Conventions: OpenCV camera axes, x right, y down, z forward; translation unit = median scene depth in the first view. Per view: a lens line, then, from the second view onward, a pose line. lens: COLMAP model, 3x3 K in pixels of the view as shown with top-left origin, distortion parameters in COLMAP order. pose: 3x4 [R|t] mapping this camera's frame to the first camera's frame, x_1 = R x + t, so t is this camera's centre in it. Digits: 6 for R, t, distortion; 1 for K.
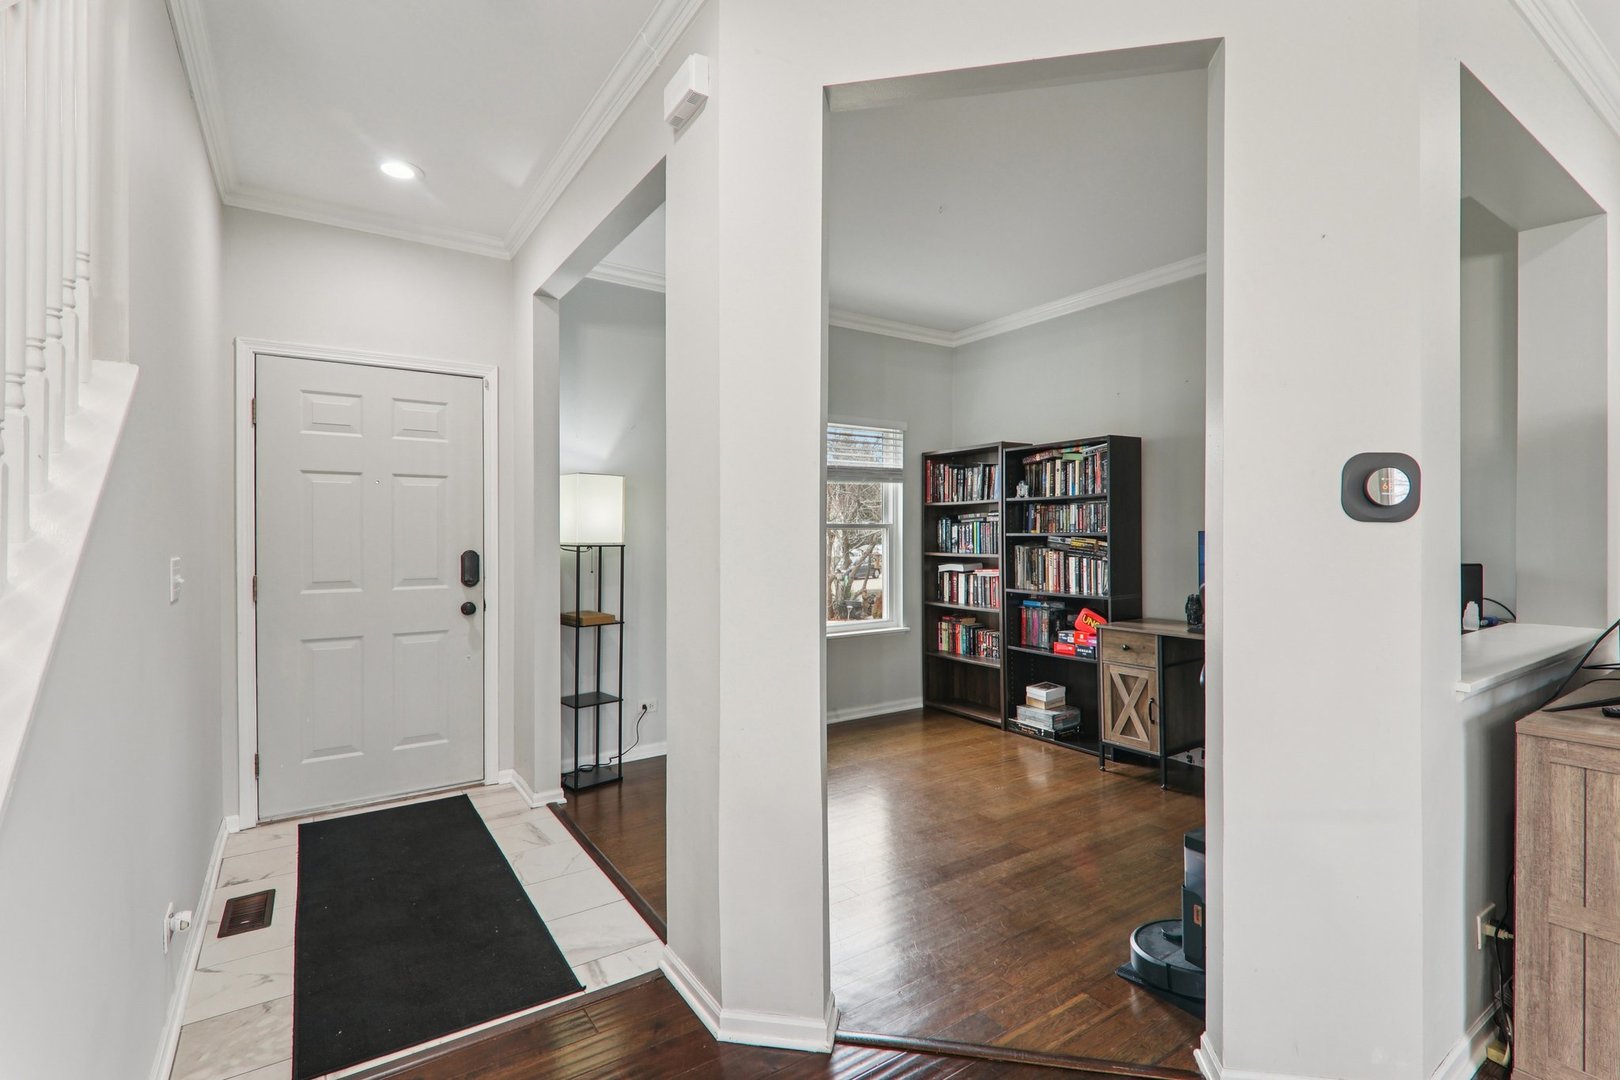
lens RADIAL K [[760.3, 0, 813.2], [0, 760.3, 539.0], [0, 0, 1]] dist [0.003455, -0.008080]
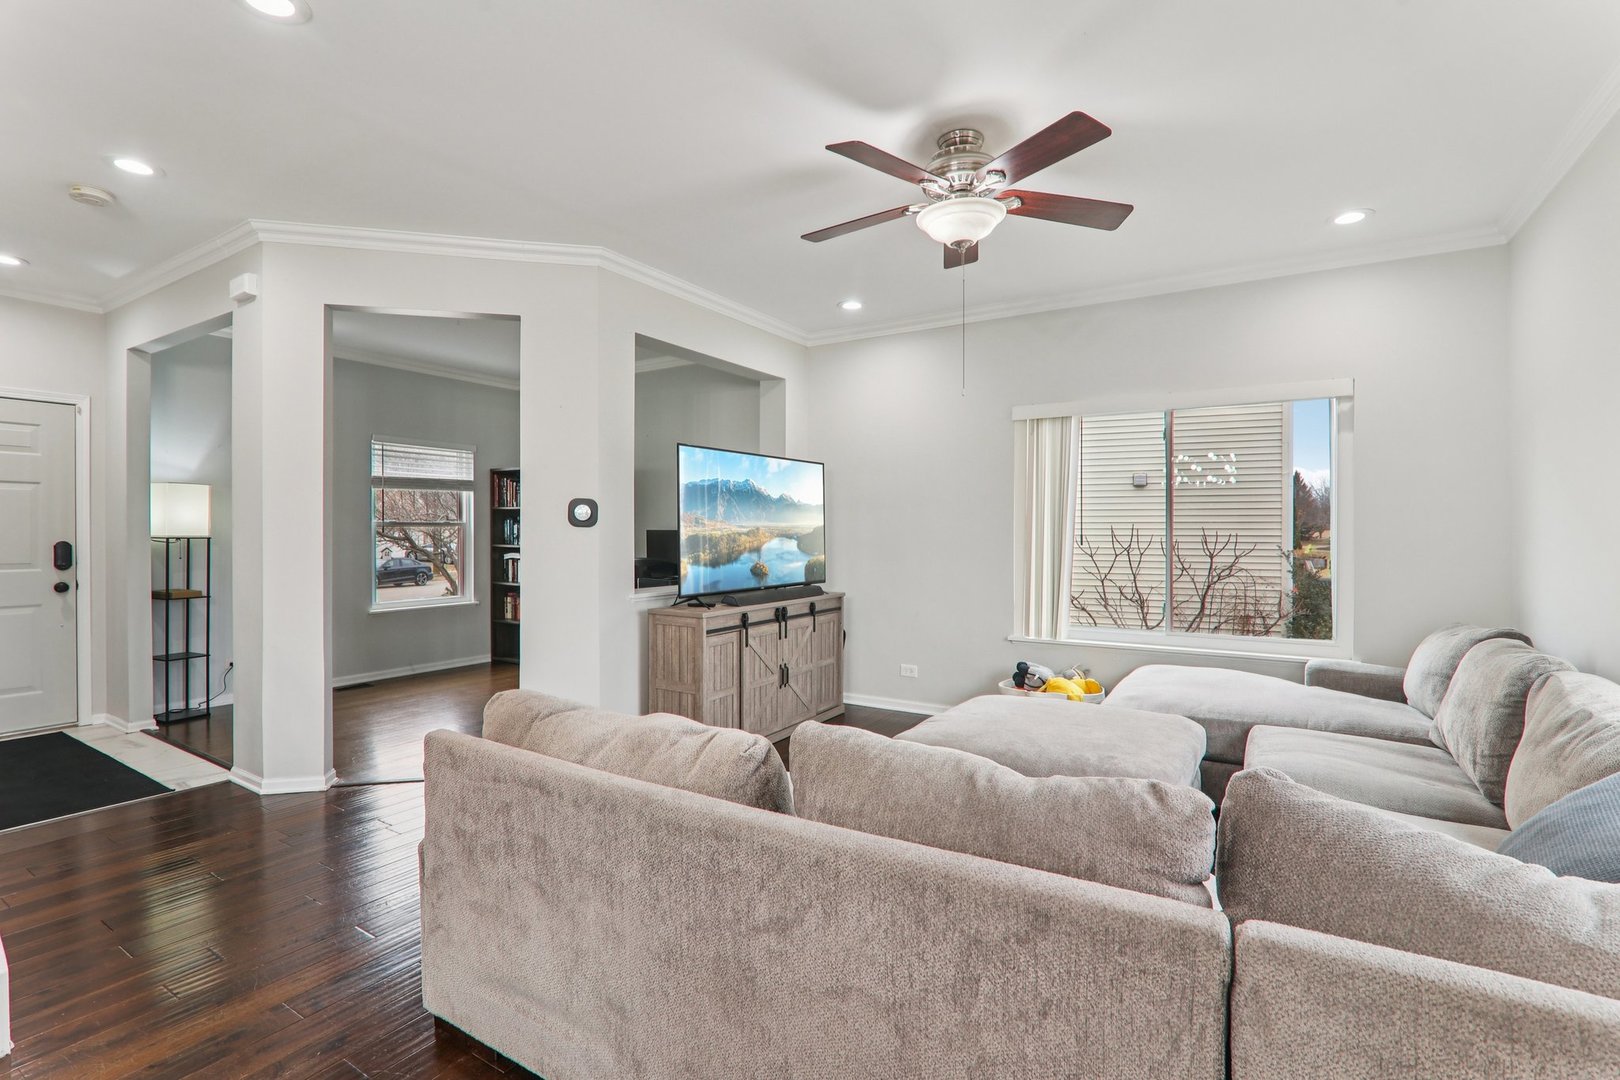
lens RADIAL K [[760.3, 0, 800.9], [0, 760.3, 540.9], [0, 0, 1]] dist [0.003455, -0.008080]
pose [[0.921326, 0.000462, 0.388792, 0.180022], [-0.003113, 0.999976, 0.006187, 0.002306], [-0.388779, -0.006910, 0.921305, -0.605346]]
